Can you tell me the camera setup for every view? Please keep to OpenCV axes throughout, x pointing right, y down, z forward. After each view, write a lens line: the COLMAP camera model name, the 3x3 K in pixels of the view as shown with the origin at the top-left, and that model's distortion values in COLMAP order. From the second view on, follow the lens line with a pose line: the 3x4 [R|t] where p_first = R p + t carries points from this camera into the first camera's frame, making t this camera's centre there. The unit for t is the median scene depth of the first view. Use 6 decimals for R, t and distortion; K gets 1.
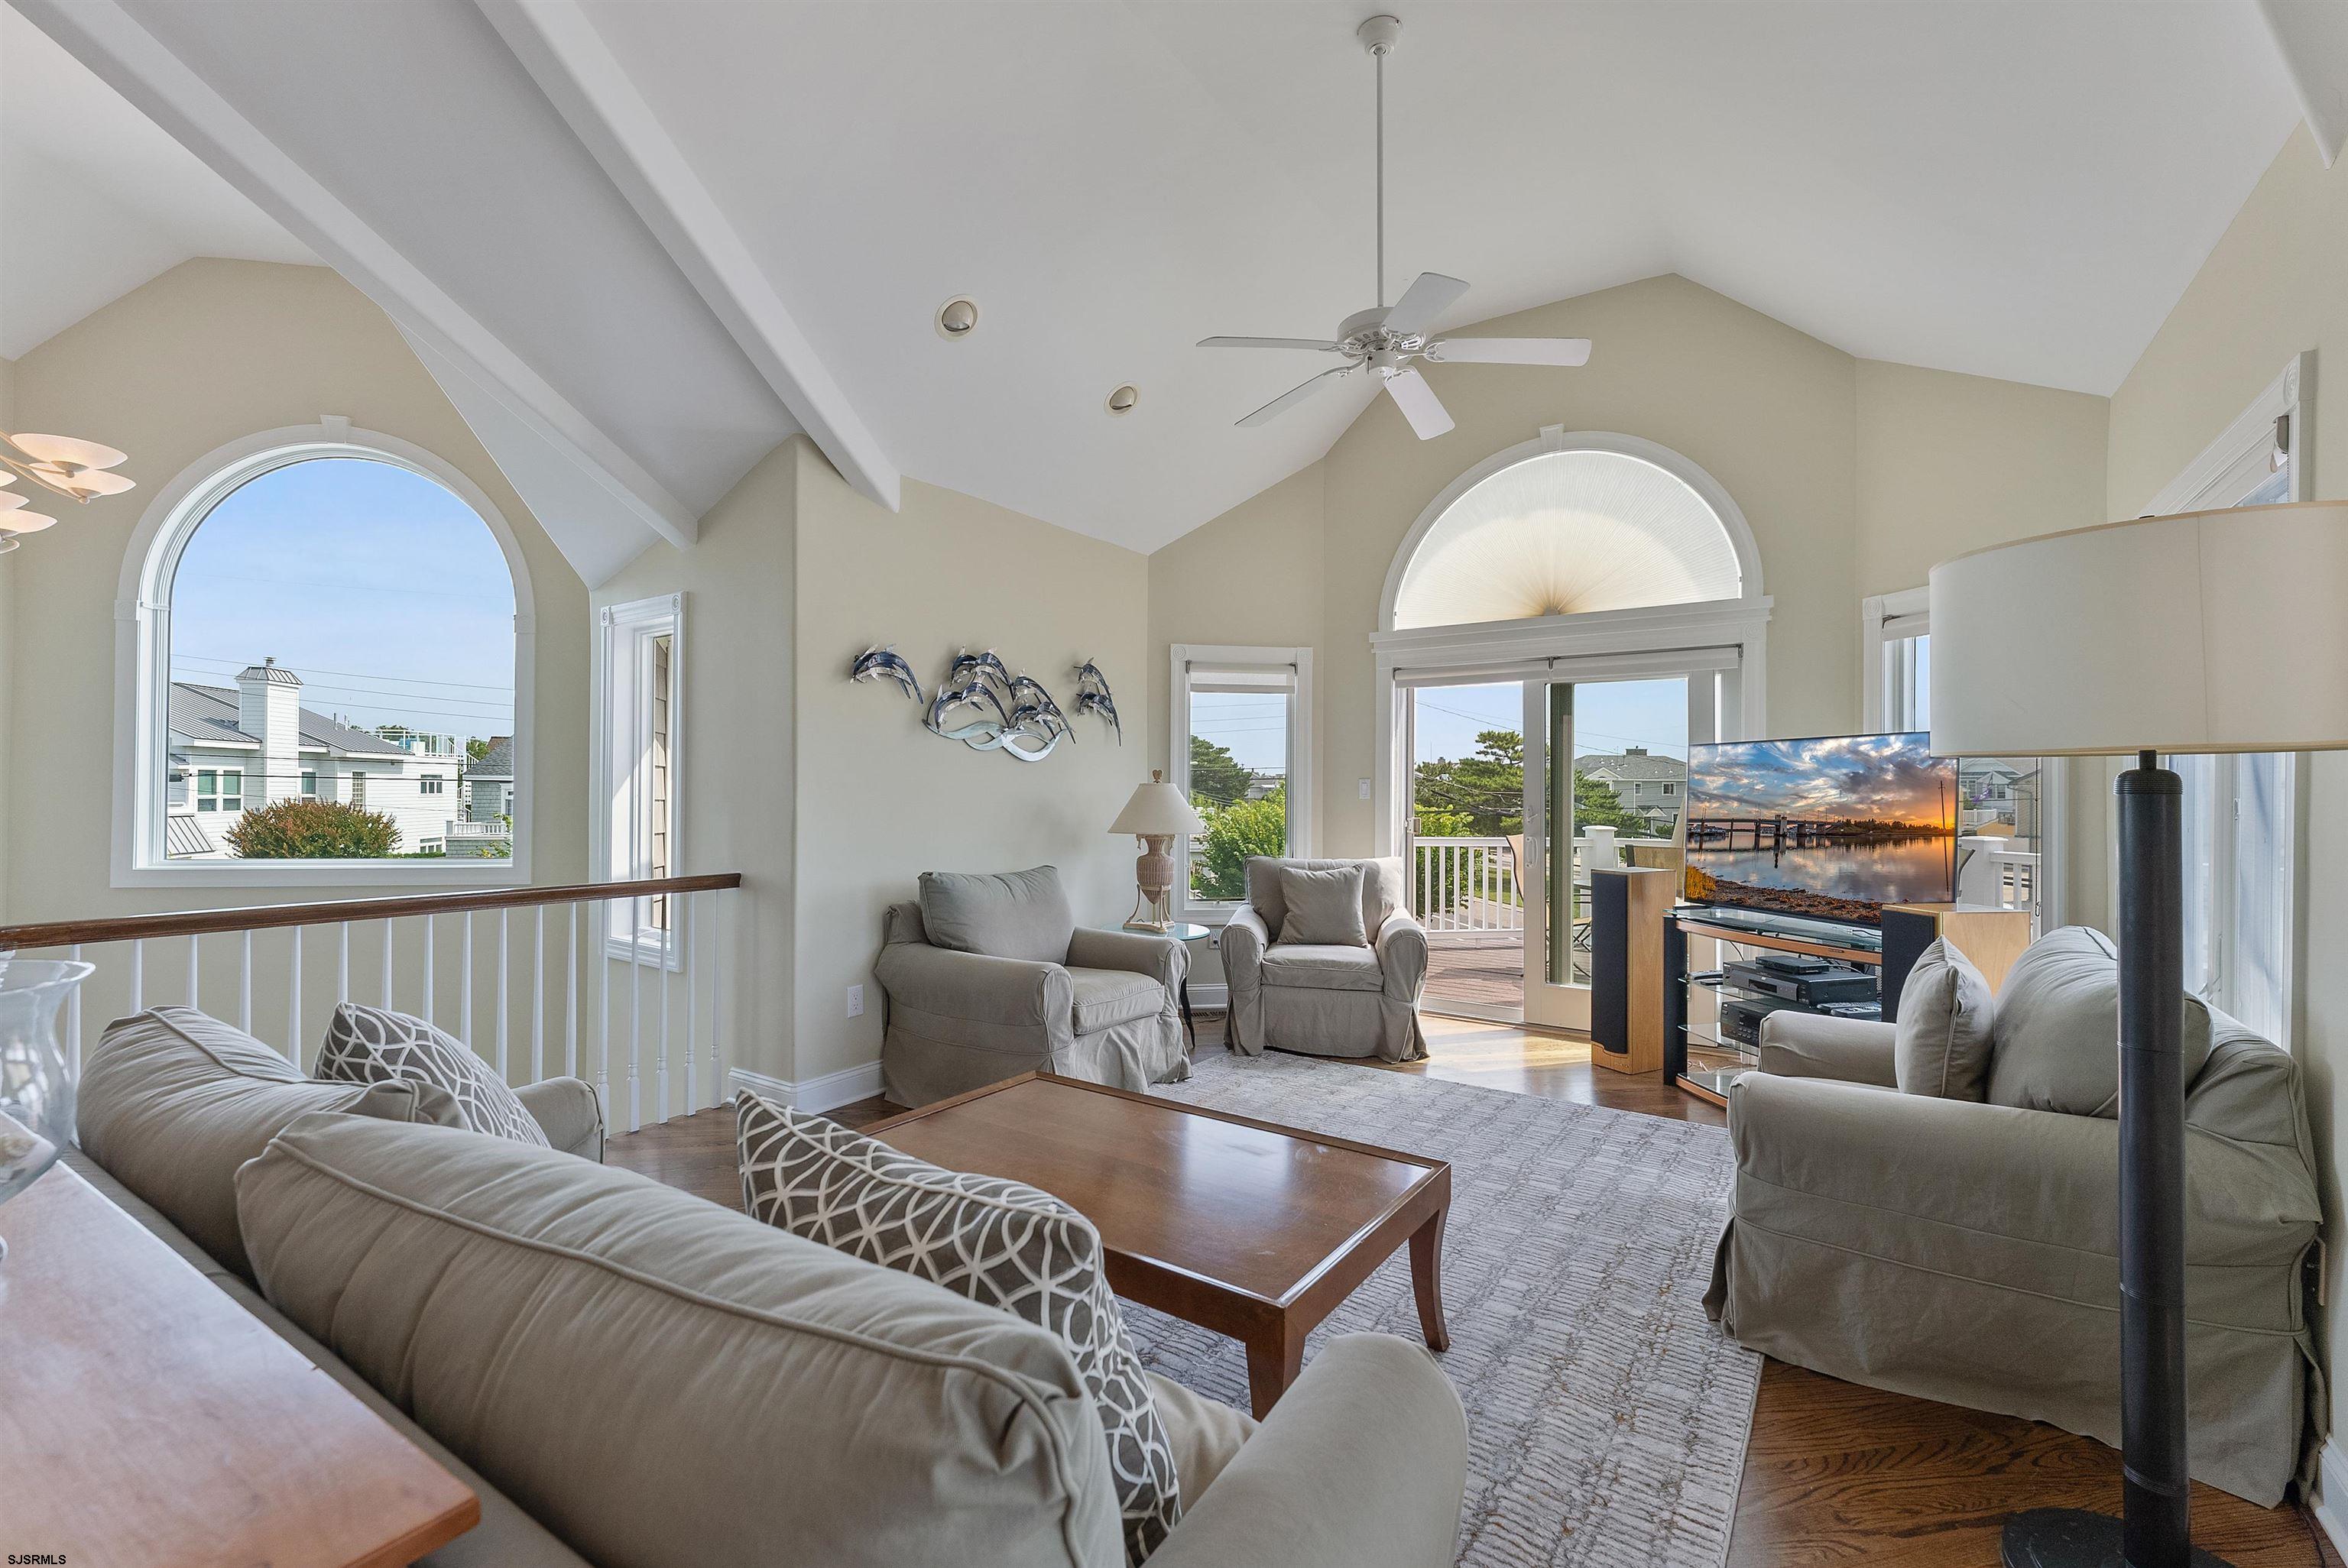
lens RADIAL K [[1009.4, 0, 1178.3], [0, 1009.4, 778.5], [0, 0, 1]] dist [0.013395, -0.000034]
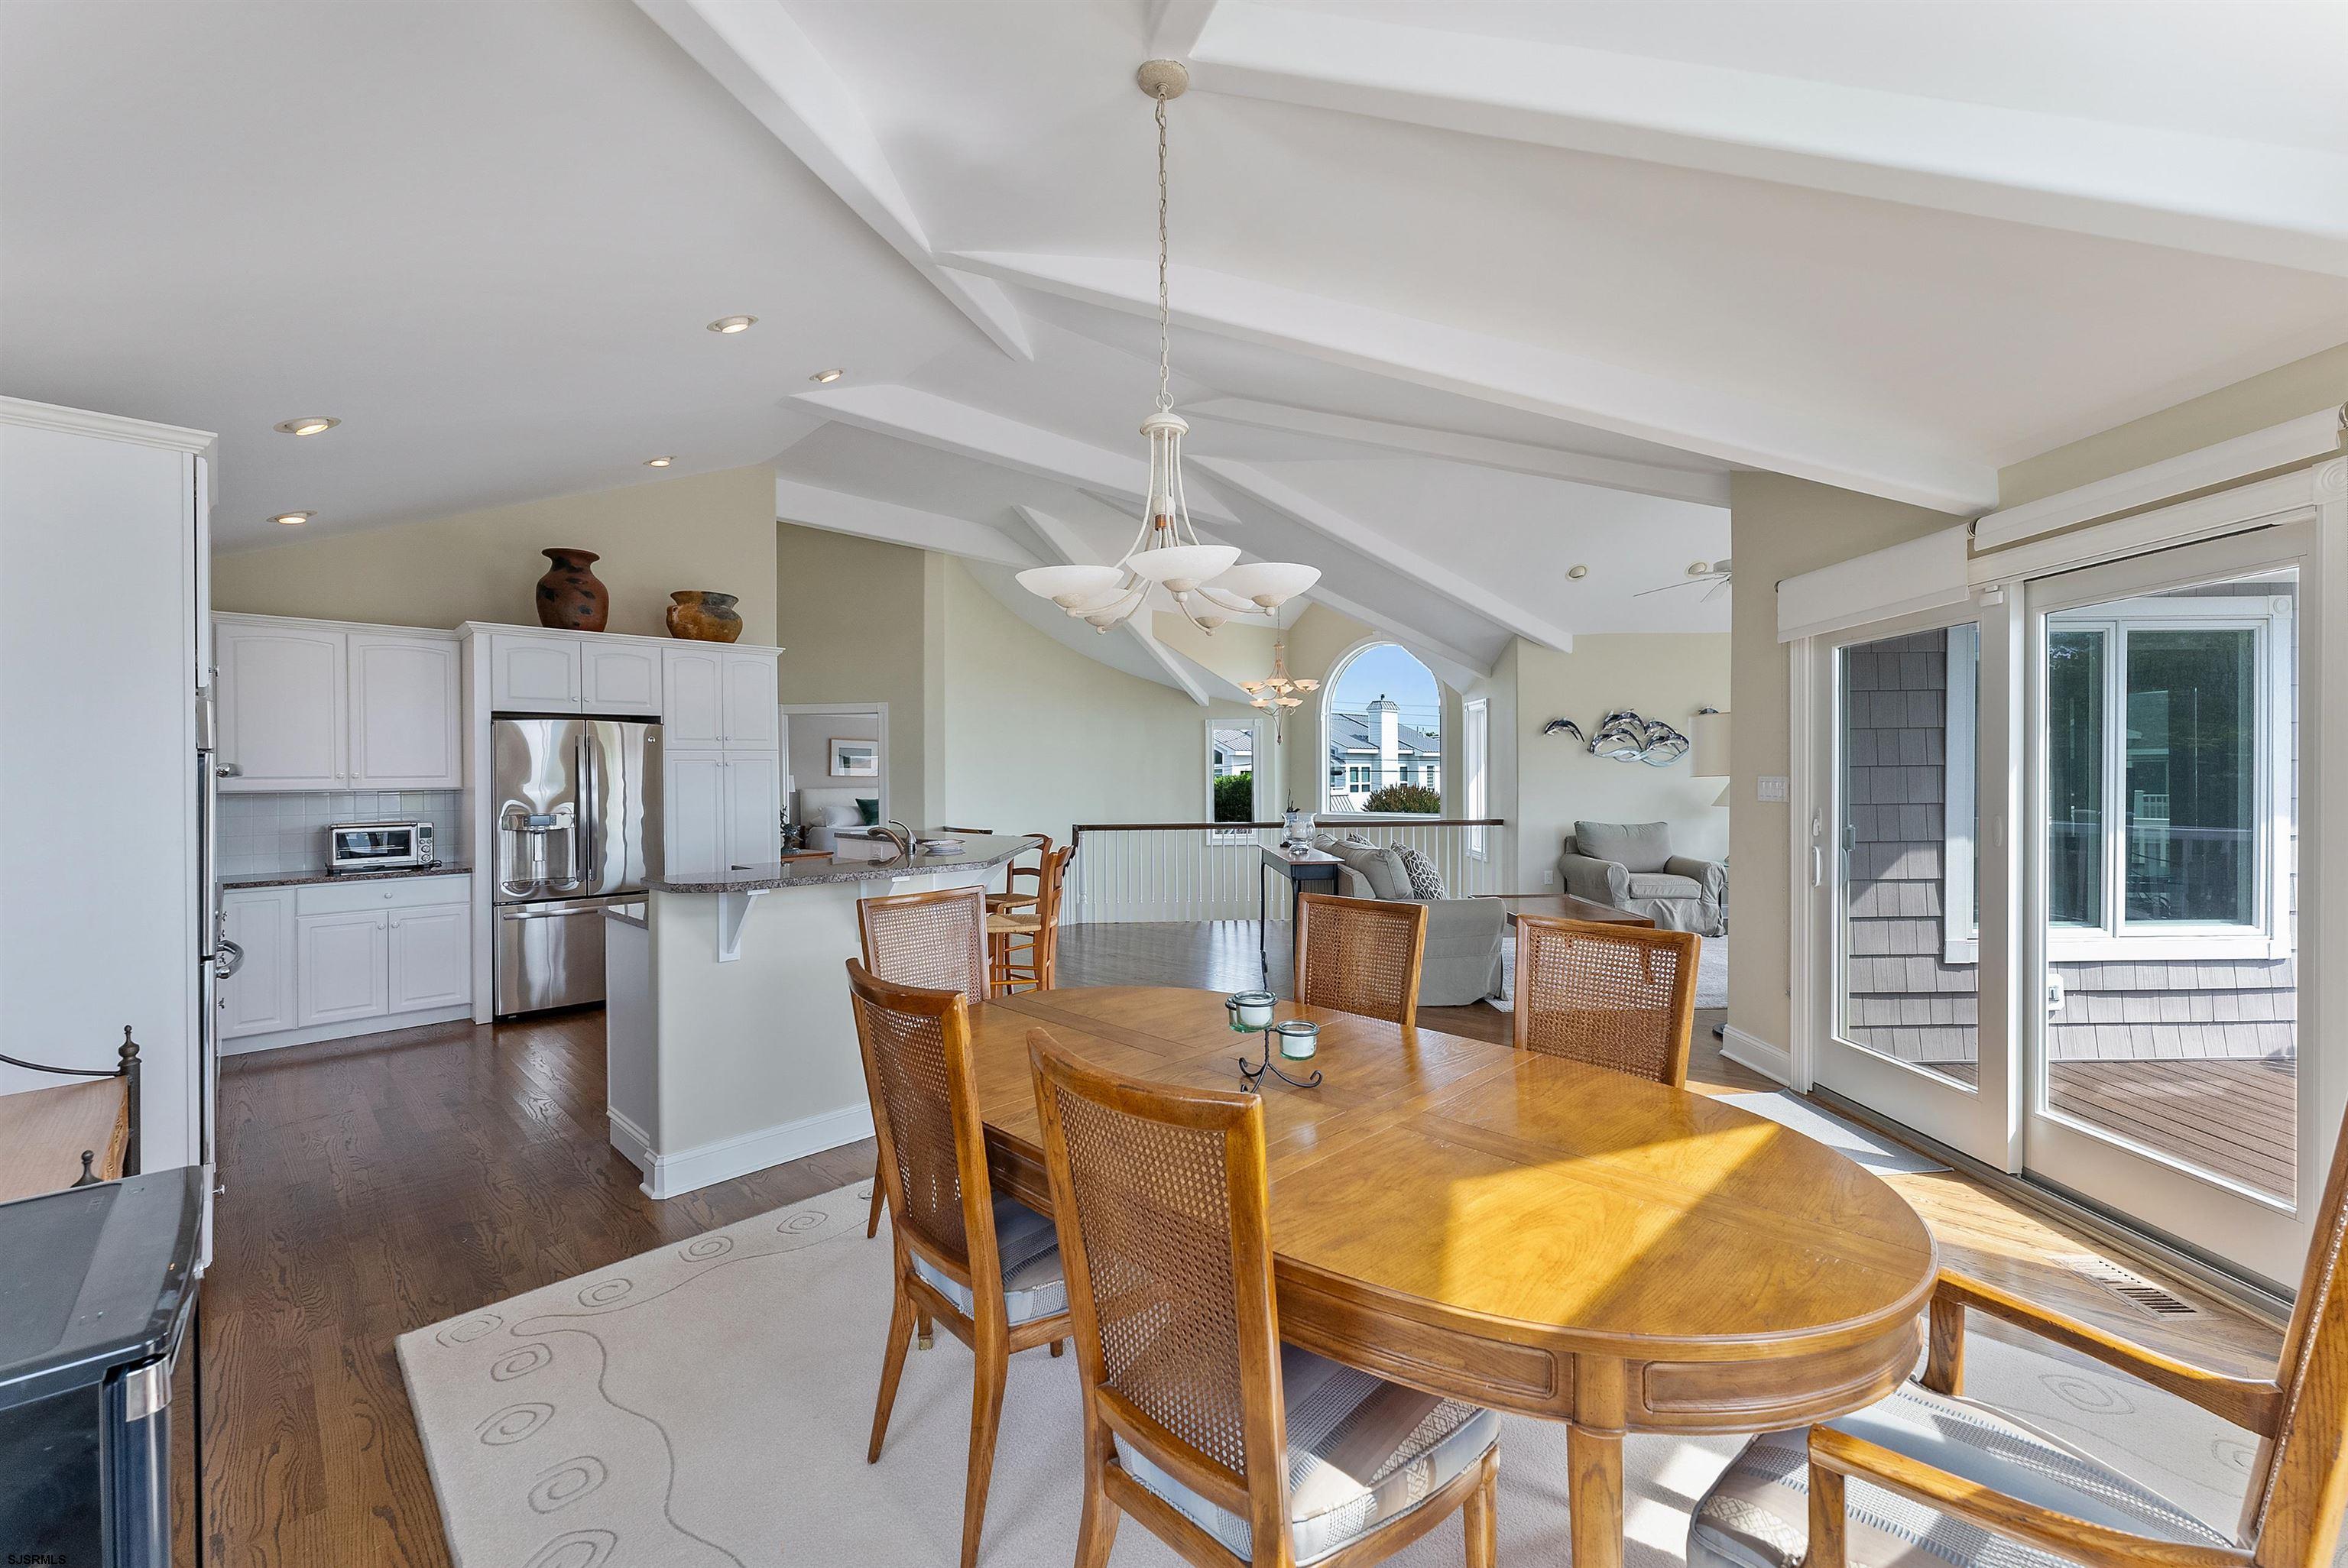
lens RADIAL K [[935.1, 0, 1146.5], [0, 935.1, 780.7], [0, 0, 1]] dist [-0.001493, 0.000095]
pose [[0.554787, -0.007242, -0.831961, 0.788393], [0.022318, 0.999732, 0.006180, -0.024121], [0.831693, -0.021996, 0.554799, -0.765453]]
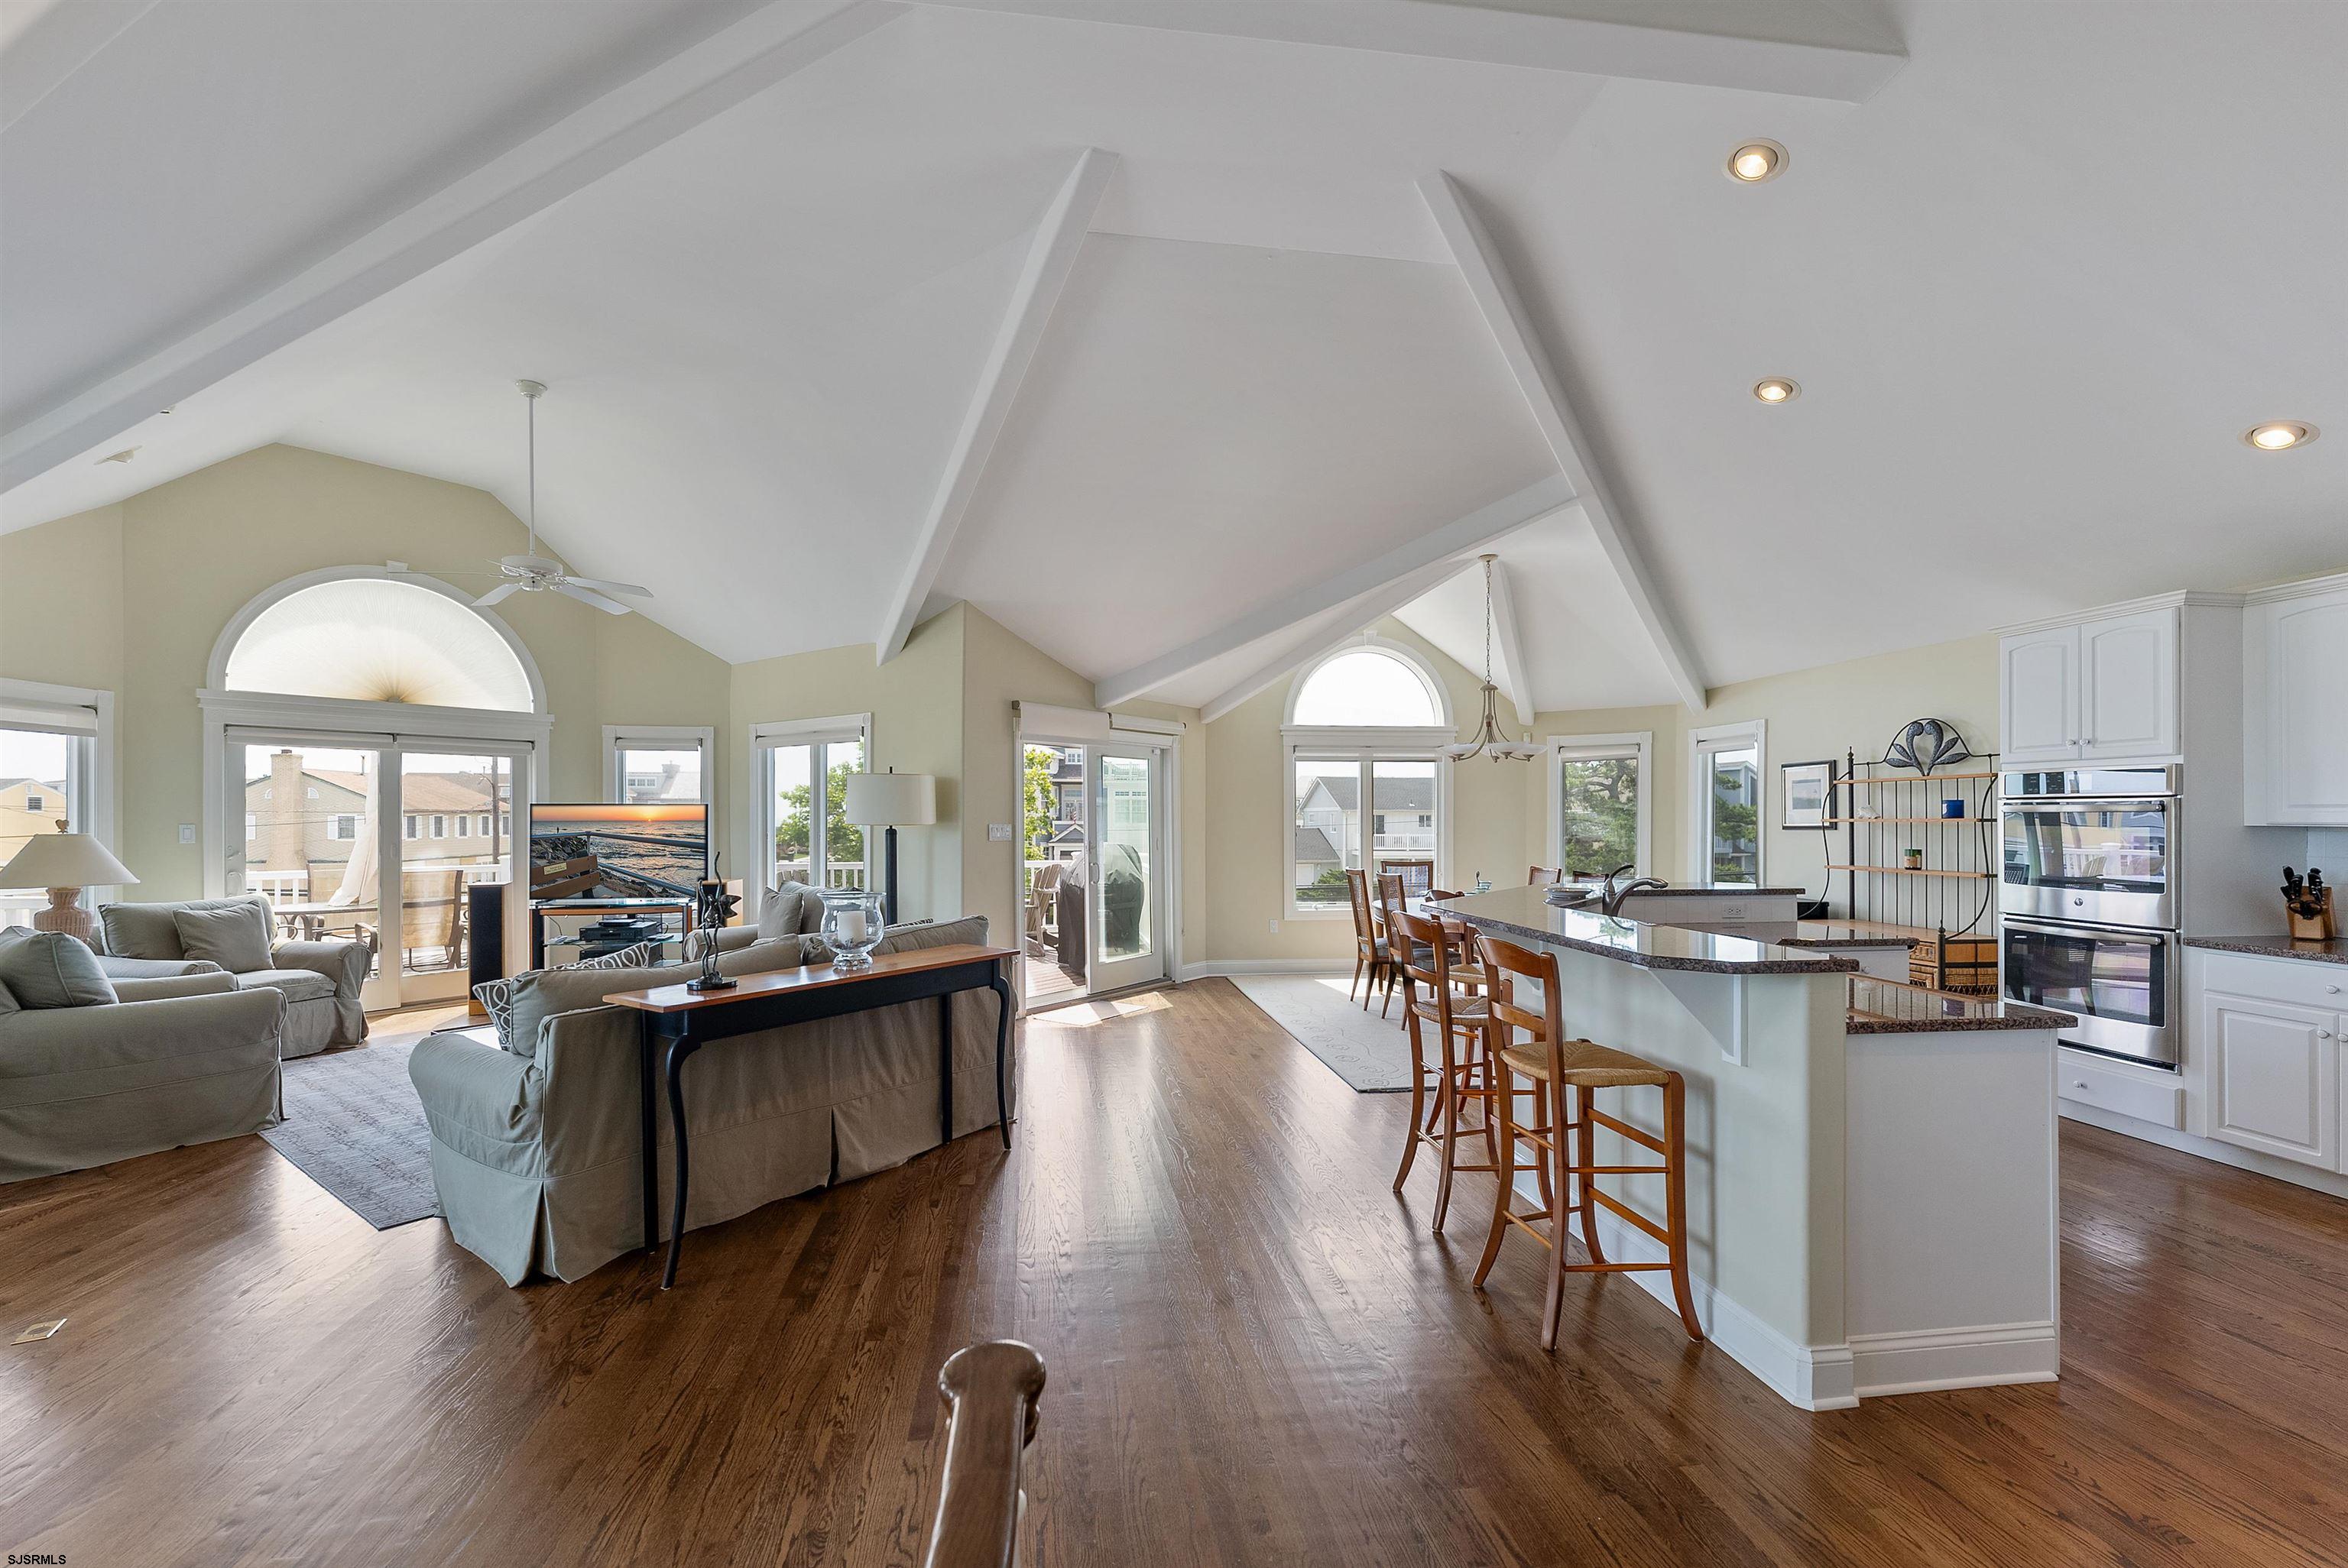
lens RADIAL K [[1022.6, 0, 1174.5], [0, 1022.6, 816.8], [0, 0, 1]] dist [0.000592, 0.000223]
pose [[0.035144, -0.005871, 0.999365, -1.010133], [-0.012112, 0.999907, 0.006300, -0.031688], [-0.999309, -0.012326, 0.035069, -0.088974]]
